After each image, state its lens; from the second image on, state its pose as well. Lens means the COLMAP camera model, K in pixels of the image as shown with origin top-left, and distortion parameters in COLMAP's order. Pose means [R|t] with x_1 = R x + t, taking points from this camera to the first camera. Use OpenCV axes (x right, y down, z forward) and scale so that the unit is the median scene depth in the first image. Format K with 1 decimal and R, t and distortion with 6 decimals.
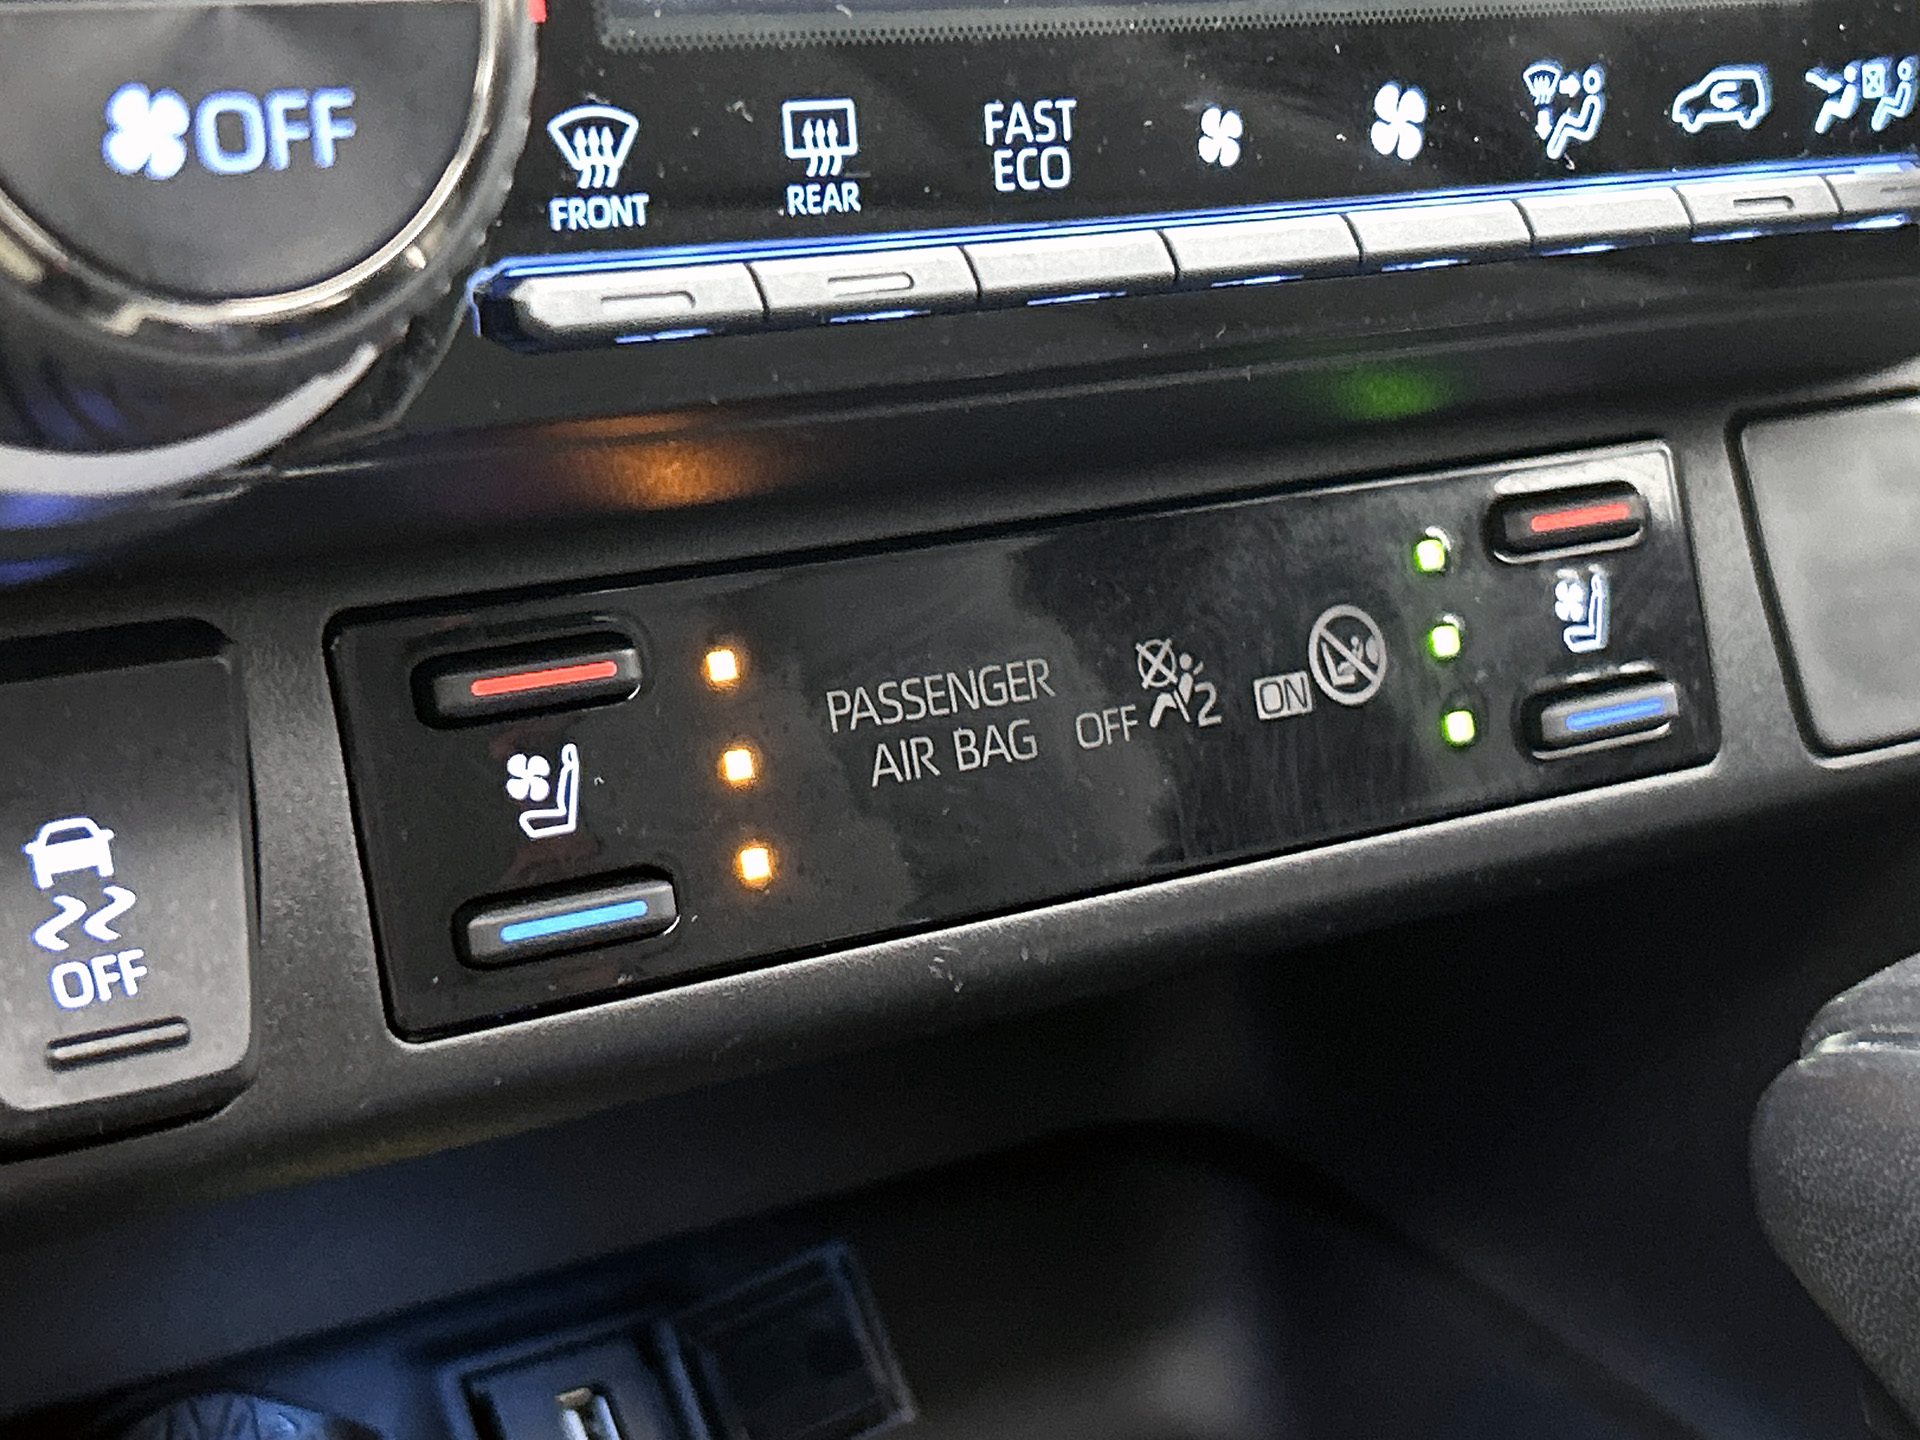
lens RADIAL K [[3728.0, 0, 968.1], [0, 3728.0, 740.4], [0, 0, 1]] dist [0.070108, 0.000000]
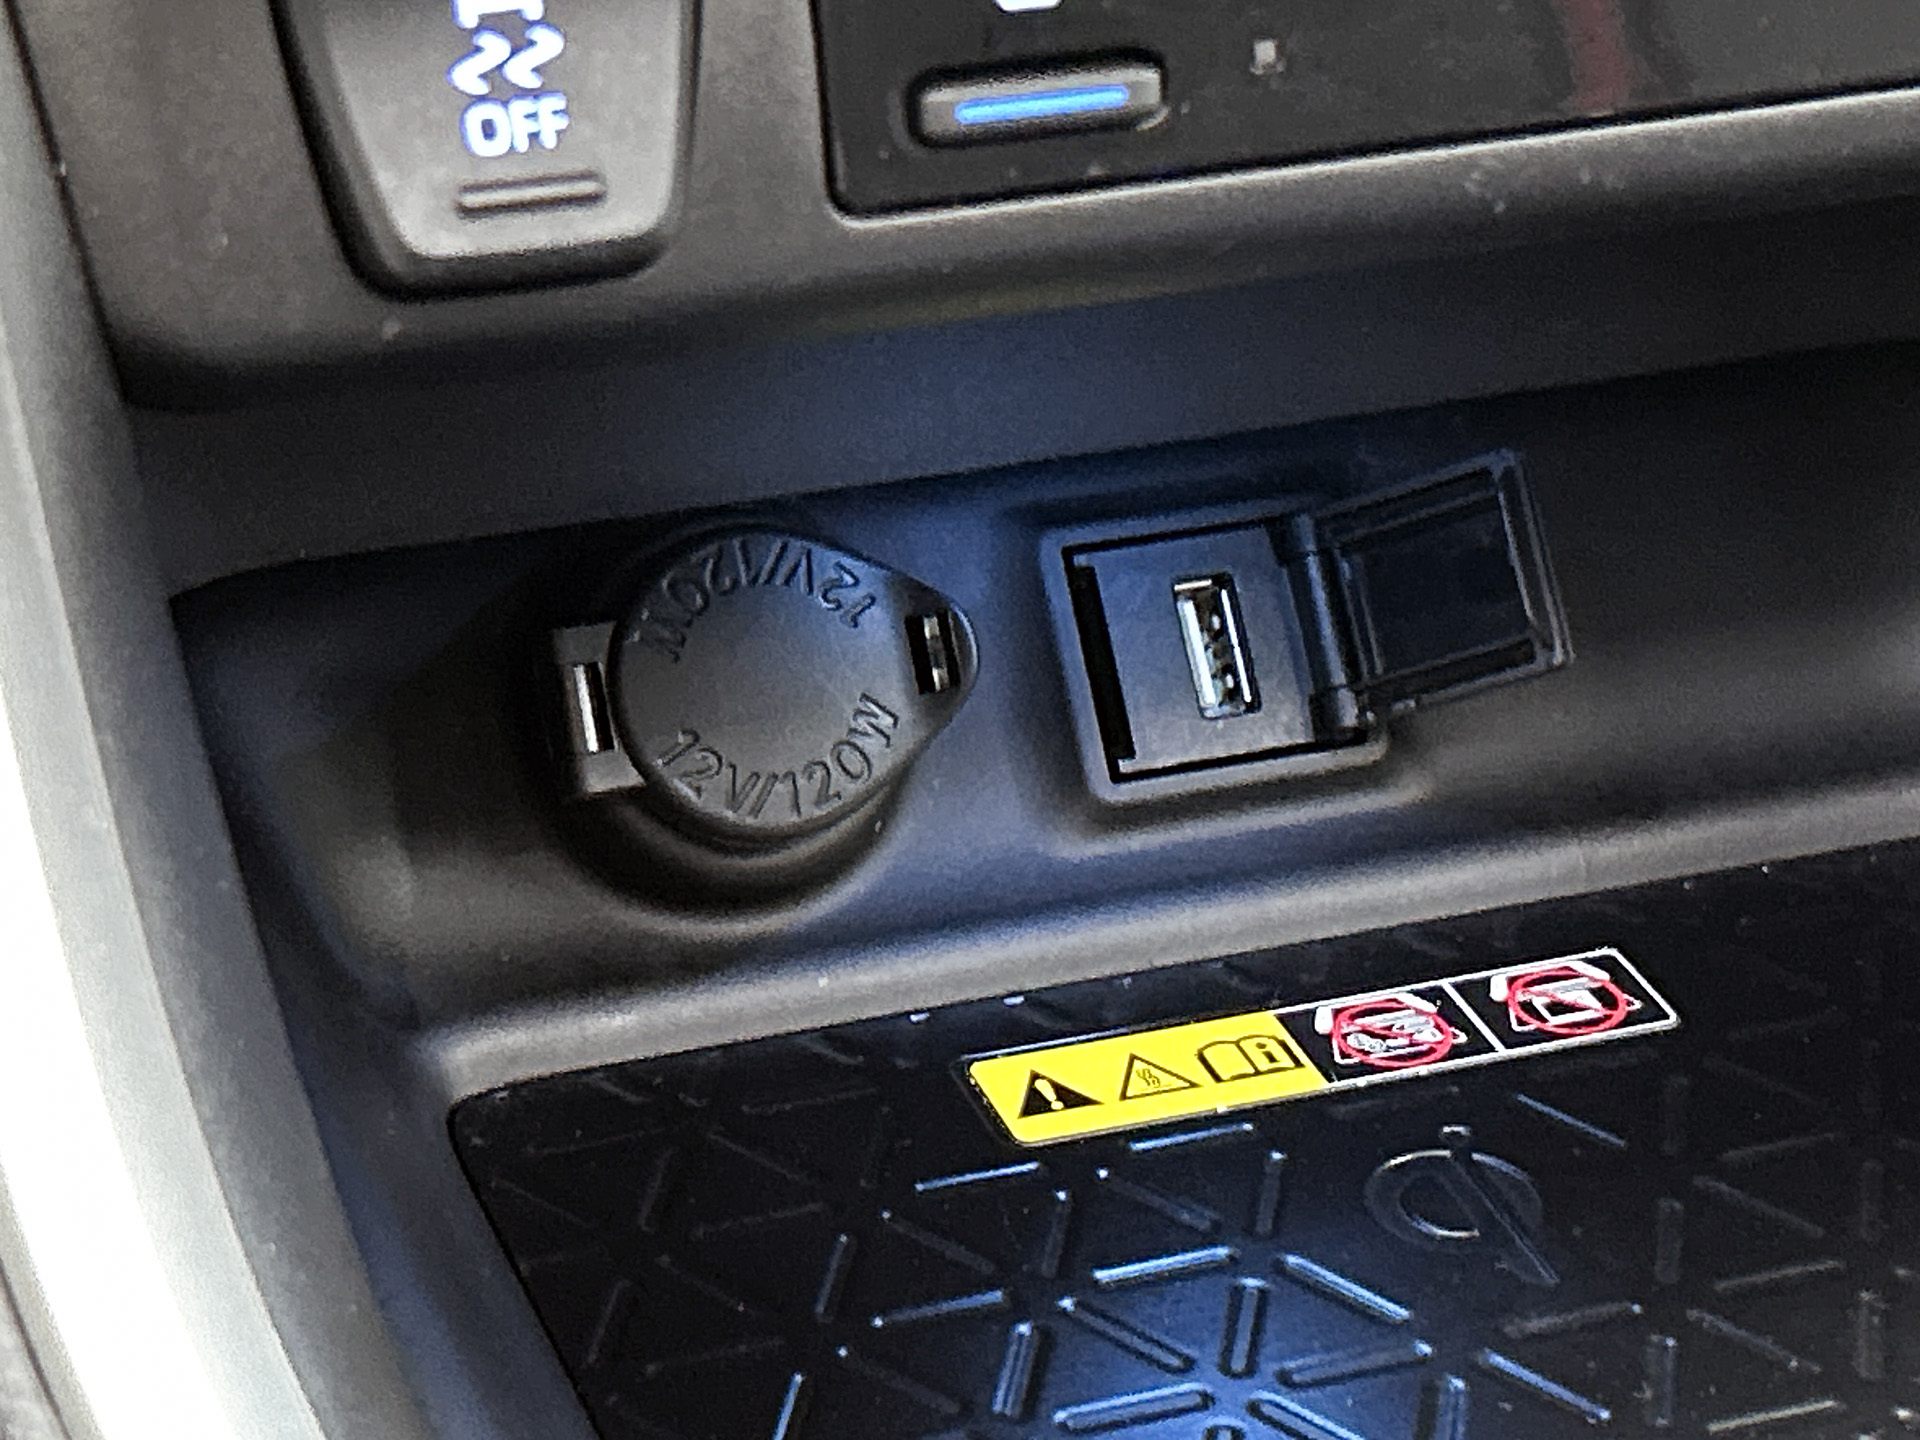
lens RADIAL K [[5098.5, 0, 957.1], [0, 5098.5, 721.9], [0, 0, 1]] dist [0.256413, 0.000000]
pose [[0.962849, 0.133536, -0.234713, 0.195349], [-0.081057, 0.972014, 0.220497, -0.081988], [0.257589, -0.193280, 0.946726, -0.242020]]
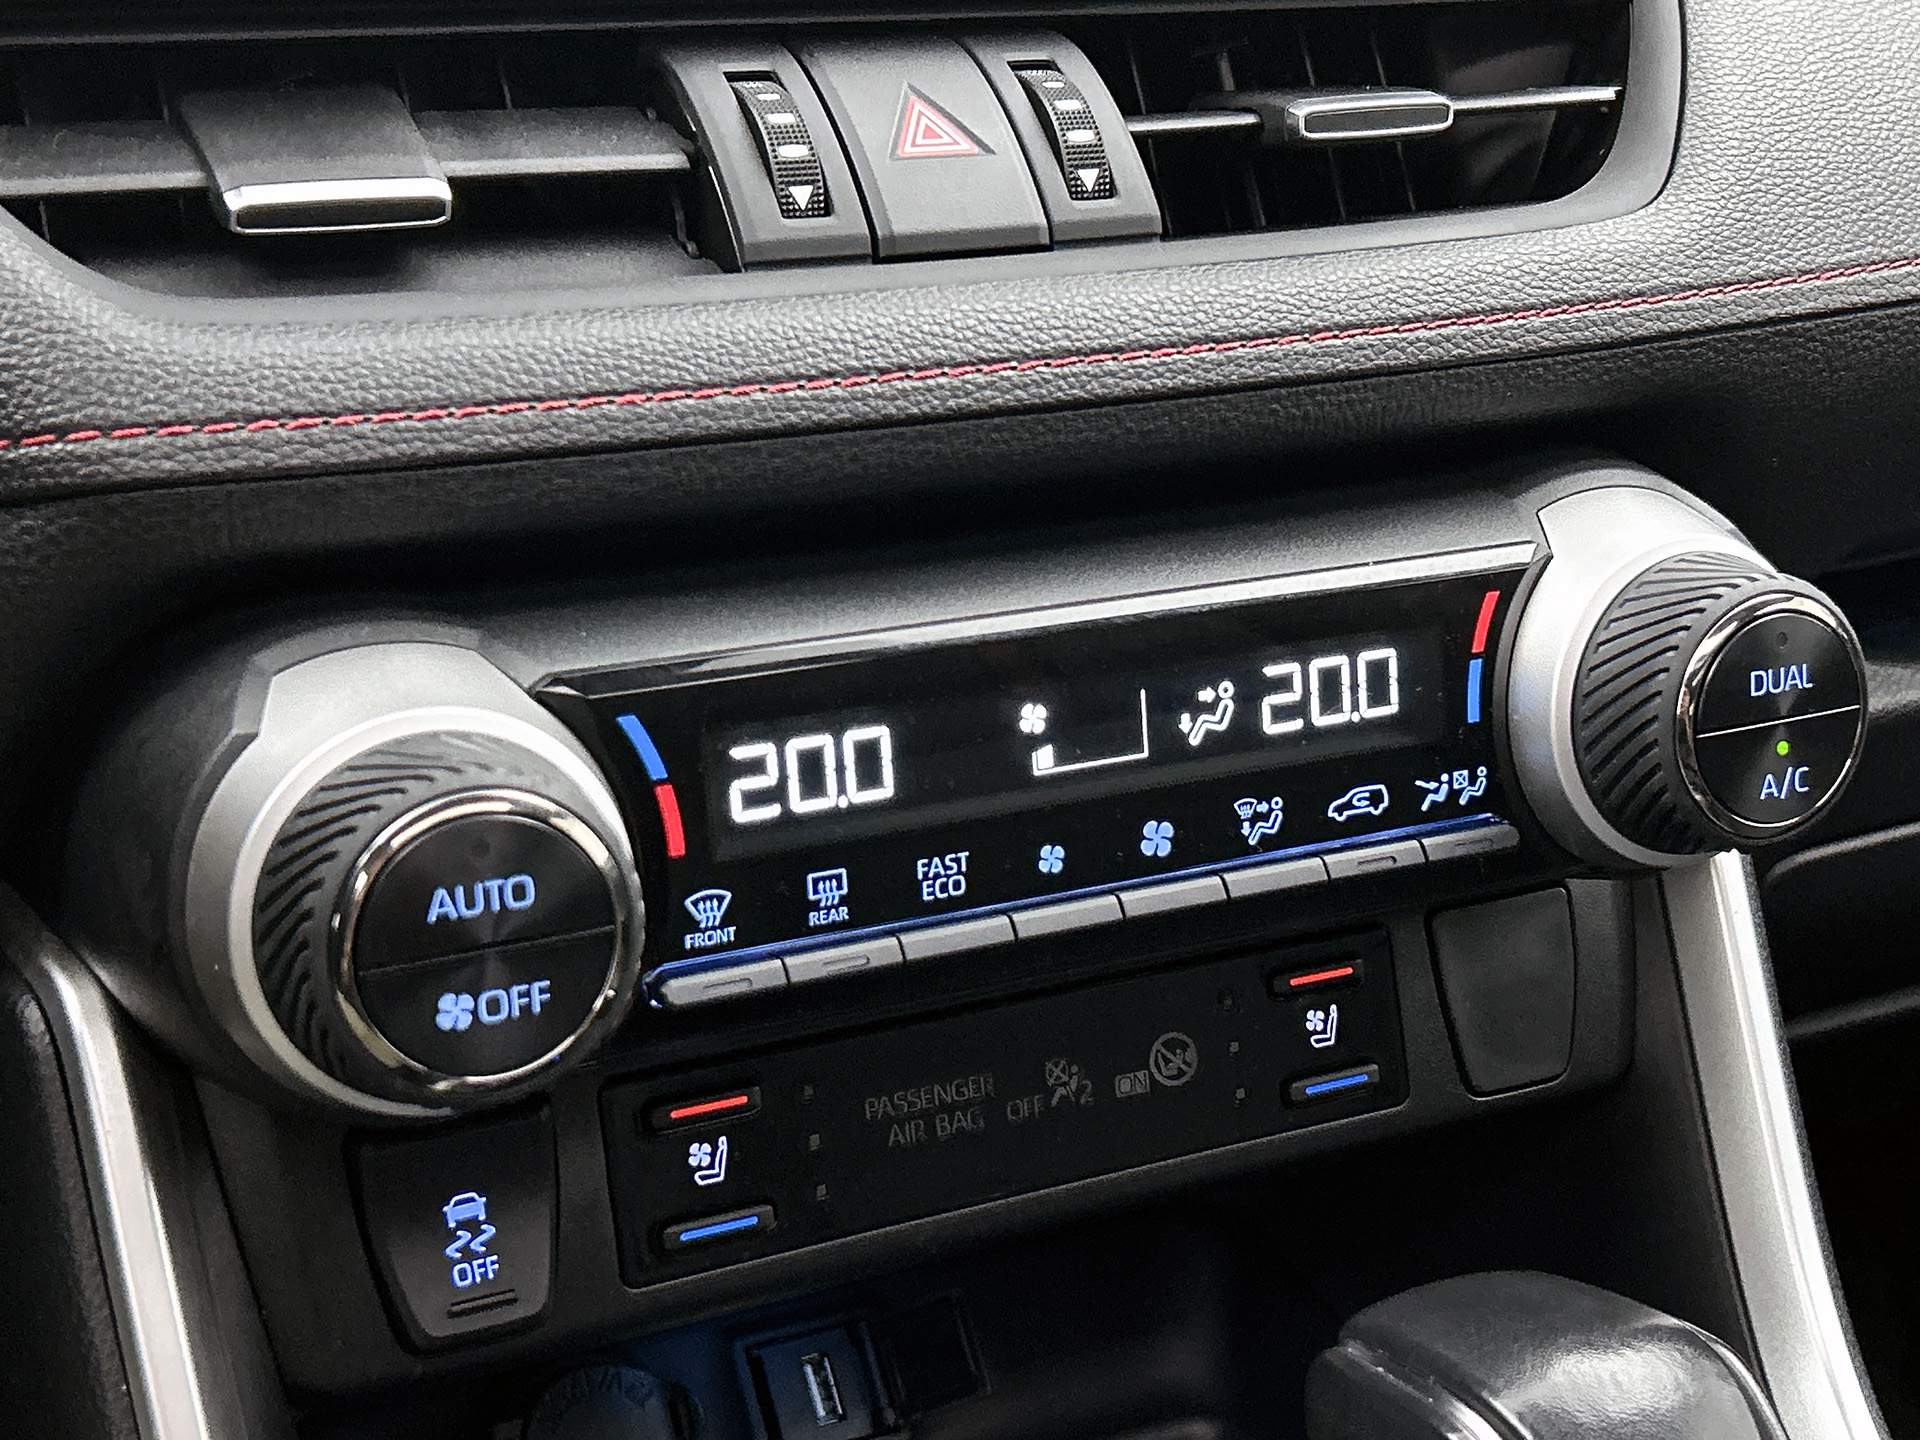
lens RADIAL K [[2842.8, 0, 944.0], [0, 2842.8, 711.8], [0, 0, 1]] dist [0.095125, 0.000000]
pose [[0.985399, 0.045908, -0.163953, 0.256318], [-0.037410, 0.997810, 0.054546, -0.321753], [0.166098, -0.047616, 0.984959, -0.488077]]
